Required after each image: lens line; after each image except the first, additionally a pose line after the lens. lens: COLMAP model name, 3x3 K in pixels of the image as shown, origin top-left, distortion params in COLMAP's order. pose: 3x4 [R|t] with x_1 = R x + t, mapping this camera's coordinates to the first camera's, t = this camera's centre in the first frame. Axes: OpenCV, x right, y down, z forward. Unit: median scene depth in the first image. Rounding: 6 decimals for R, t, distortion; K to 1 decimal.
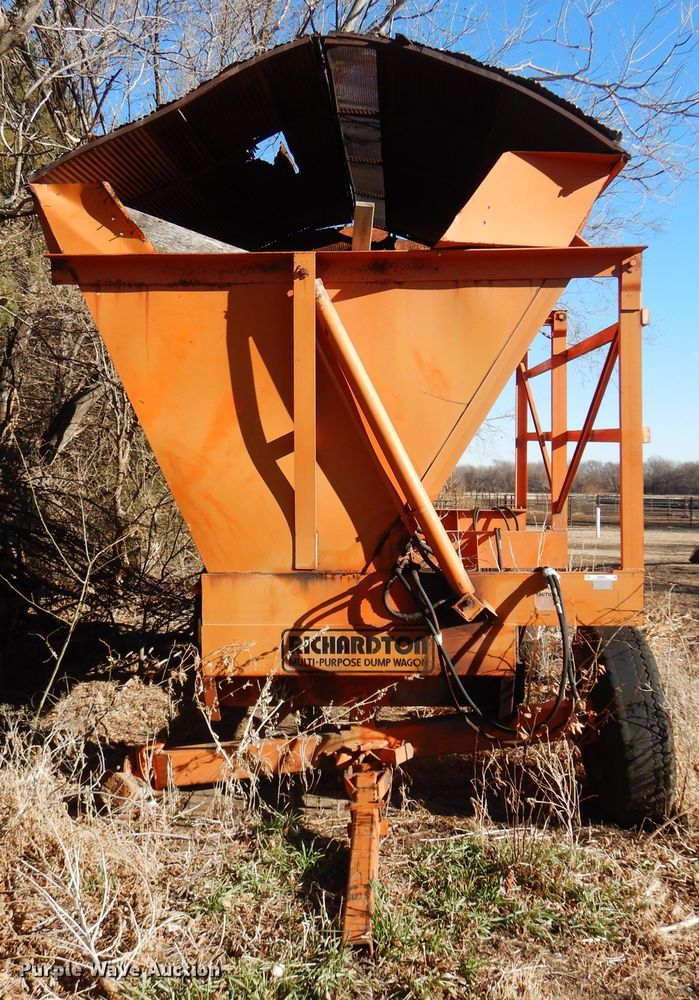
lens RADIAL K [[989.4, 0, 348.7], [0, 989.4, 482.2], [0, 0, 1]] dist [0.012425, 0.010397]
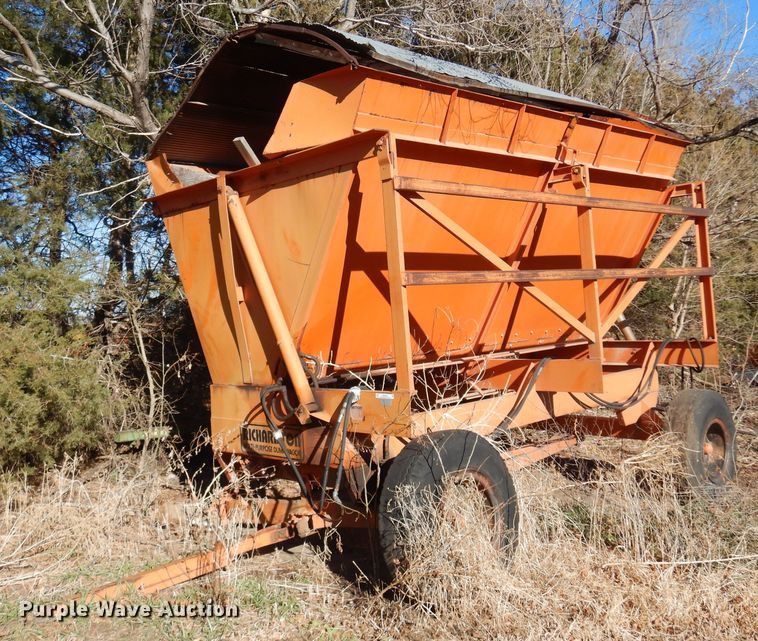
lens RADIAL K [[769.1, 0, 378.9], [0, 769.1, 281.2], [0, 0, 1]] dist [0.006622, 0.008853]
pose [[0.726988, -0.066047, -0.683466, 0.907218], [0.028159, 0.997394, -0.066431, 0.017027], [0.686072, 0.029049, 0.726953, 0.288035]]
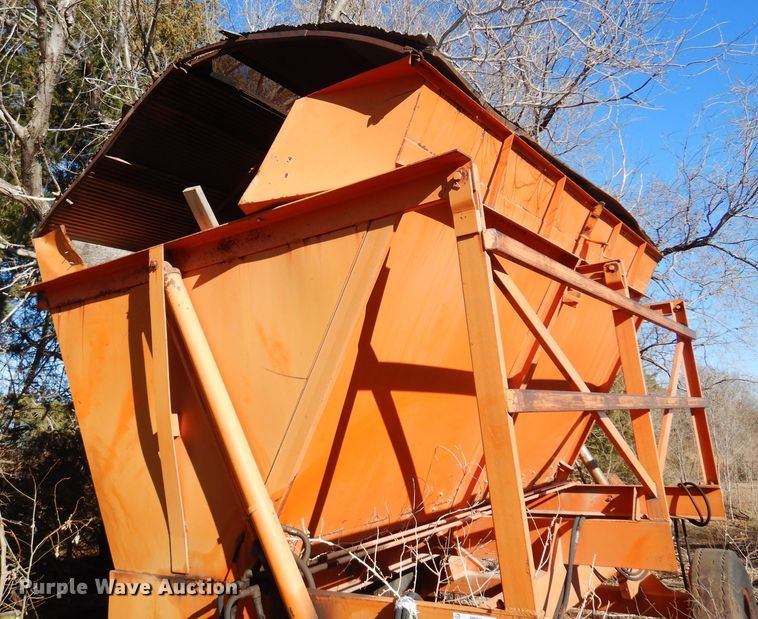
lens RADIAL K [[660.1, 0, 313.9], [0, 660.1, 277.9], [0, 0, 1]] dist [0.011684, -0.001460]
pose [[0.820652, -0.171428, -0.545107, 0.446051], [0.027606, 0.964719, -0.261829, -0.012973], [0.570760, 0.199823, 0.796432, 0.525266]]
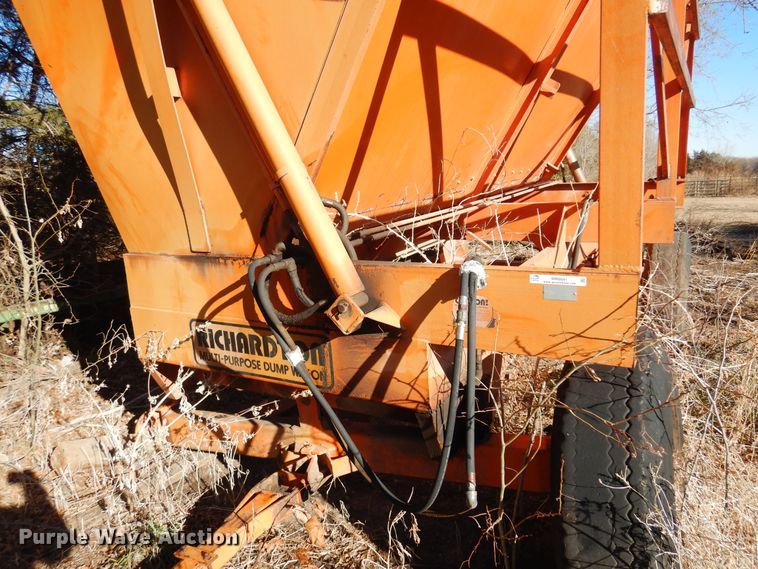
lens RADIAL K [[539.2, 0, 379.0], [0, 539.2, 284.5], [0, 0, 1]] dist [0.008882, 0.005898]
pose [[0.887054, 0.053060, -0.458606, 0.303665], [0.036309, 0.982278, 0.183878, 0.036544], [0.460235, -0.179761, 0.869407, 0.668422]]
